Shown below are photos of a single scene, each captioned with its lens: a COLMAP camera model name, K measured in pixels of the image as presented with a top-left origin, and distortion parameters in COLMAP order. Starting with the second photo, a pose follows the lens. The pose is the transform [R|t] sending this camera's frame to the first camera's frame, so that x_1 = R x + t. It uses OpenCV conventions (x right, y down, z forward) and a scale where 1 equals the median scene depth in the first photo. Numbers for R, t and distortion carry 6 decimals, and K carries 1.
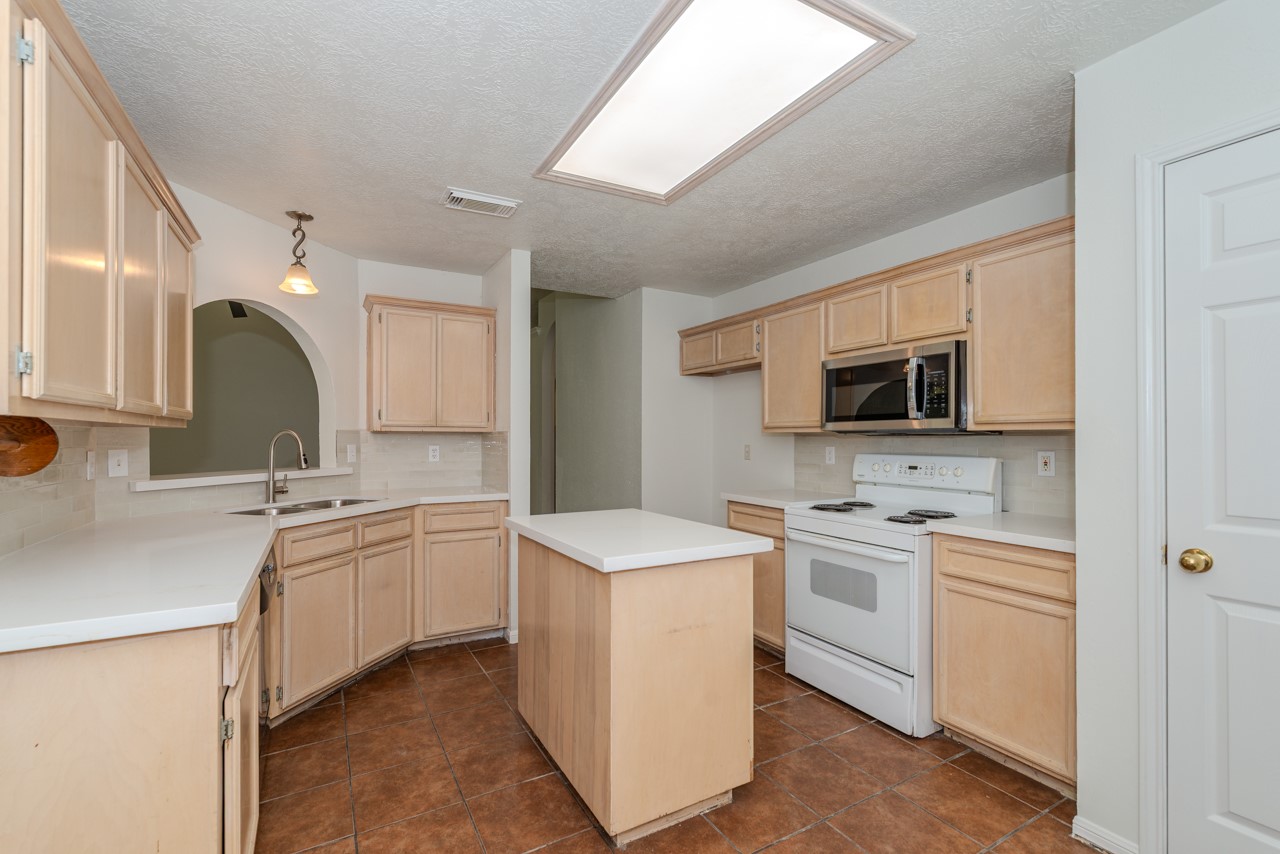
lens RADIAL K [[557.3, 0, 626.5], [0, 557.3, 435.2], [0, 0, 1]] dist [0.002557, 0.000270]
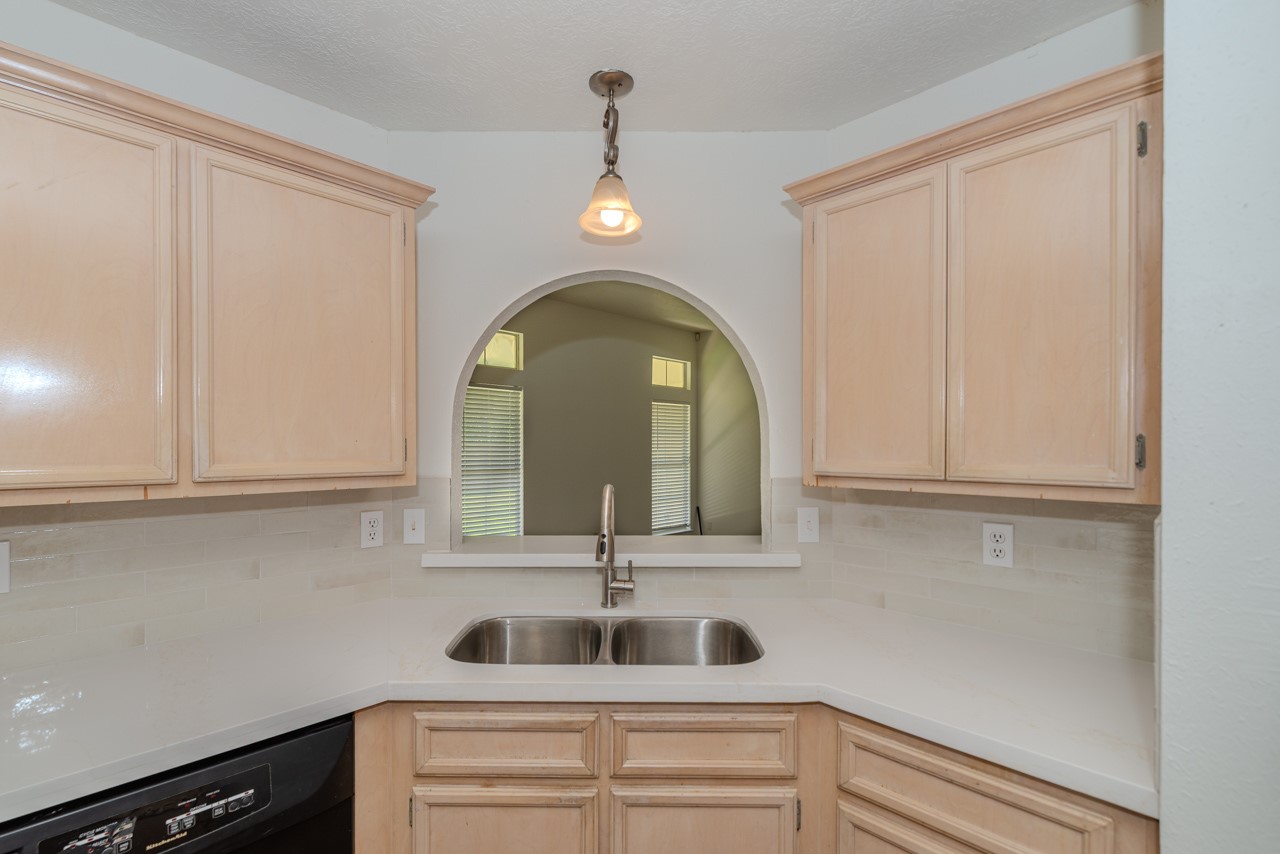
lens RADIAL K [[561.3, 0, 642.9], [0, 561.3, 451.4], [0, 0, 1]] dist [0.002317, -0.000057]
pose [[0.288753, 0.008364, -0.957367, -0.061897], [0.003679, 0.999945, 0.009845, -0.048634], [0.957397, -0.006366, 0.288706, 0.871841]]
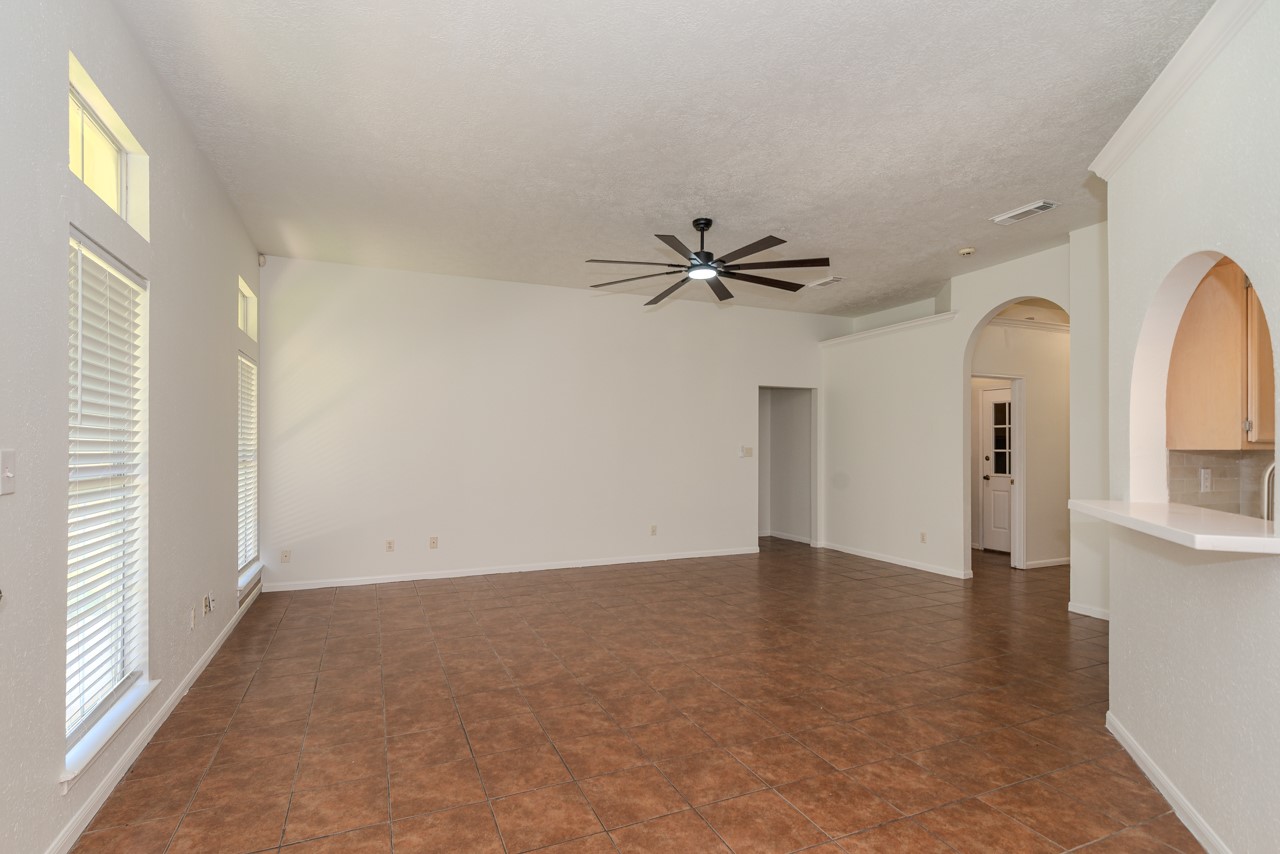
lens RADIAL K [[606.8, 0, 627.6], [0, 606.8, 445.0], [0, 0, 1]] dist [0.002406, 0.000040]
pose [[0.993594, 0.000686, -0.113006, -1.240054], [-0.000577, 0.999999, 0.001000, -0.015339], [0.113007, -0.000928, 0.993594, 0.216148]]
